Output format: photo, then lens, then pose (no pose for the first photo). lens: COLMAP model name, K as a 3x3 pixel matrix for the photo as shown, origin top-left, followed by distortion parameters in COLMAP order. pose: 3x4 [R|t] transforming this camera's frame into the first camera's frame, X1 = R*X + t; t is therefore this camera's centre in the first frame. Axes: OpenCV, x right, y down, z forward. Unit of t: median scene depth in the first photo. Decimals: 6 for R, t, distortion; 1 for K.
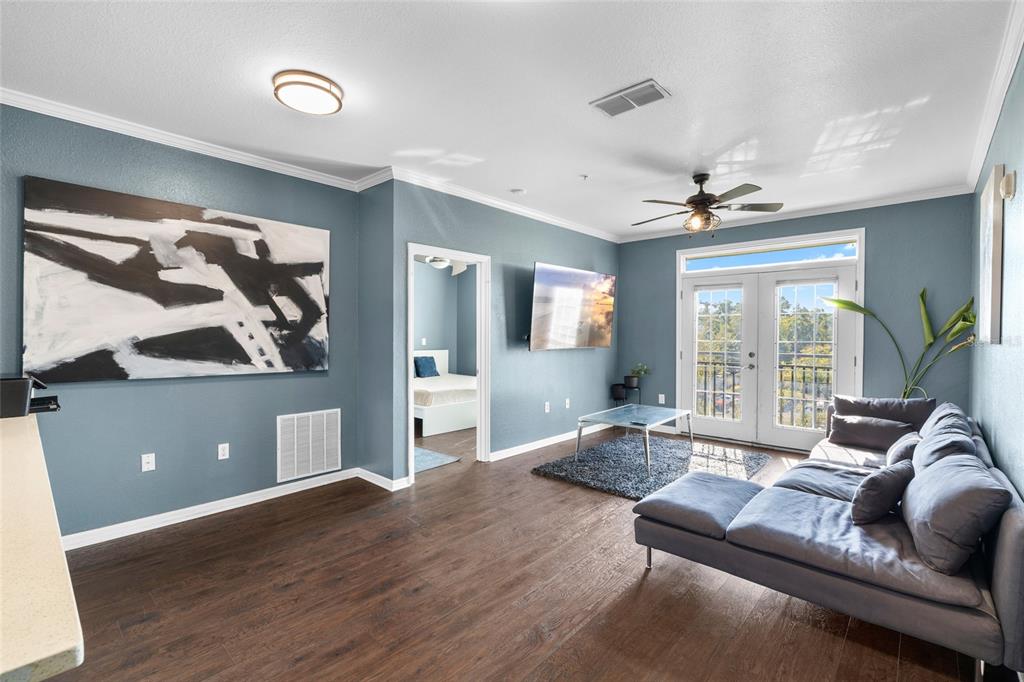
lens RADIAL K [[459.4, 0, 515.1], [0, 459.4, 339.9], [0, 0, 1]] dist [-0.002269, 0.000763]
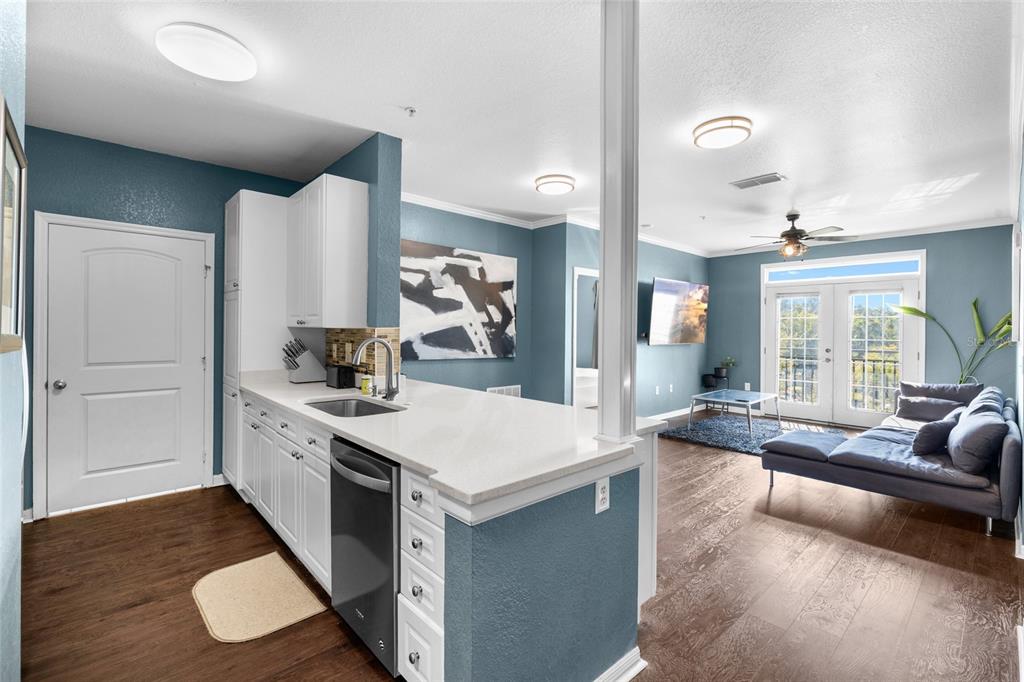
lens RADIAL K [[459.4, 0, 514.3], [0, 459.4, 330.4], [0, 0, 1]] dist [-0.002269, 0.000763]
pose [[0.995748, 0.006203, -0.091913, -0.279241], [-0.007714, 0.999841, -0.016088, 0.006269], [0.091798, 0.016728, 0.995637, -0.403170]]
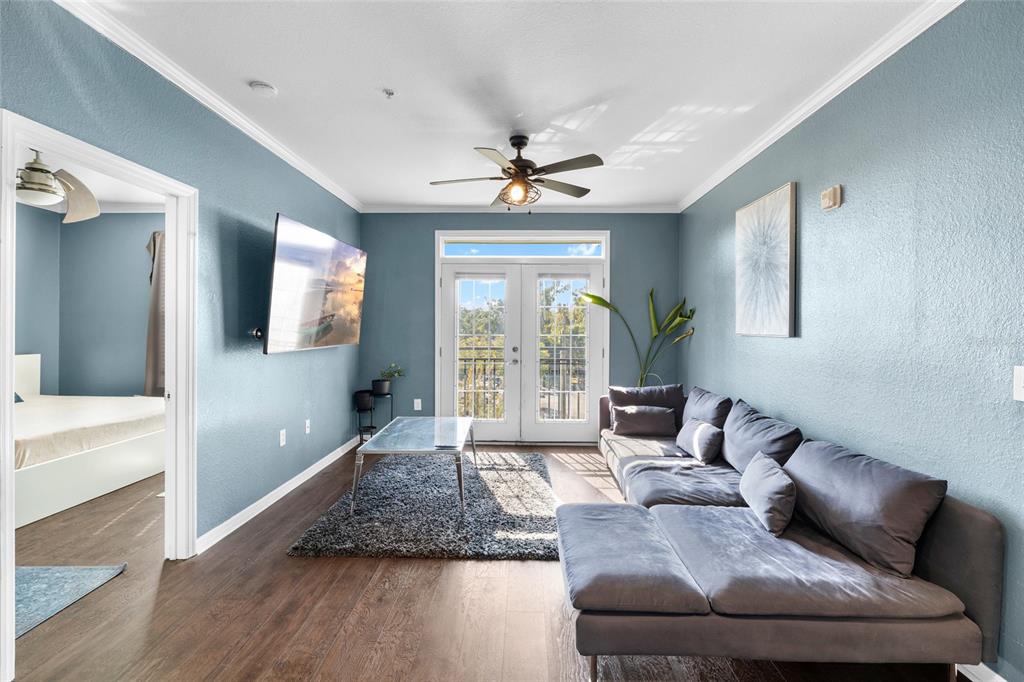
lens RADIAL K [[459.4, 0, 513.1], [0, 459.4, 326.1], [0, 0, 1]] dist [-0.002269, 0.000763]
pose [[0.760585, 0.004154, 0.649225, -0.145022], [0.006214, 0.999887, -0.013677, -0.004016], [-0.649209, 0.014436, 0.760473, 0.372840]]
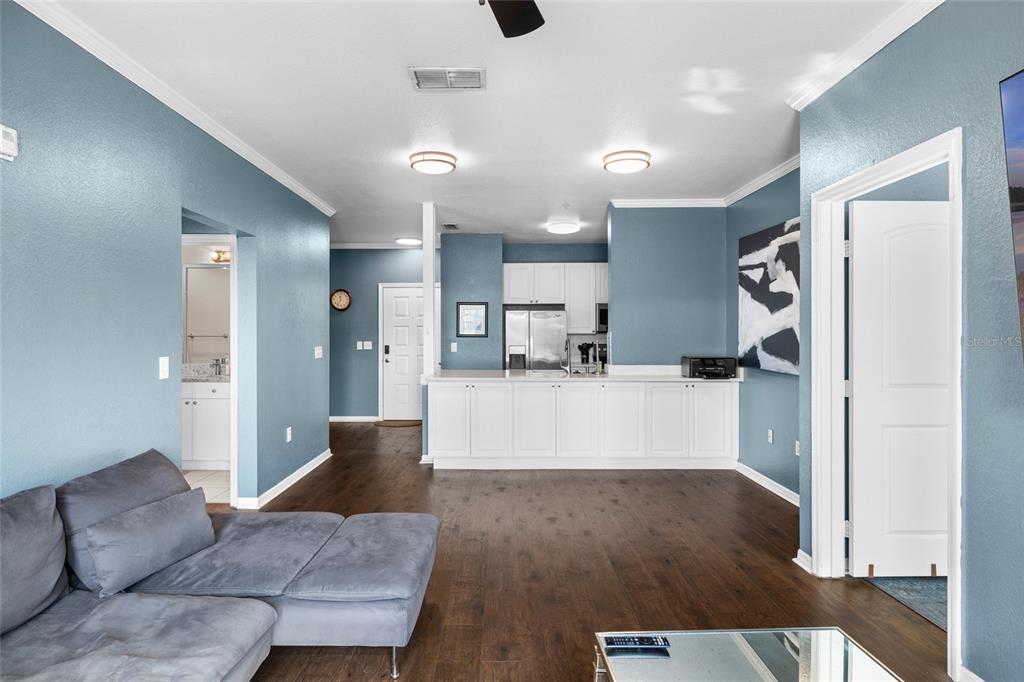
lens RADIAL K [[552.5, 0, 513.5], [0, 552.5, 337.4], [0, 0, 1]] dist [-0.002171, -0.000550]
pose [[-0.735471, 0.003598, -0.677547, 0.586428], [-0.008822, 0.999850, 0.014886, -0.017660], [0.677499, 0.016926, -0.735329, 1.270730]]
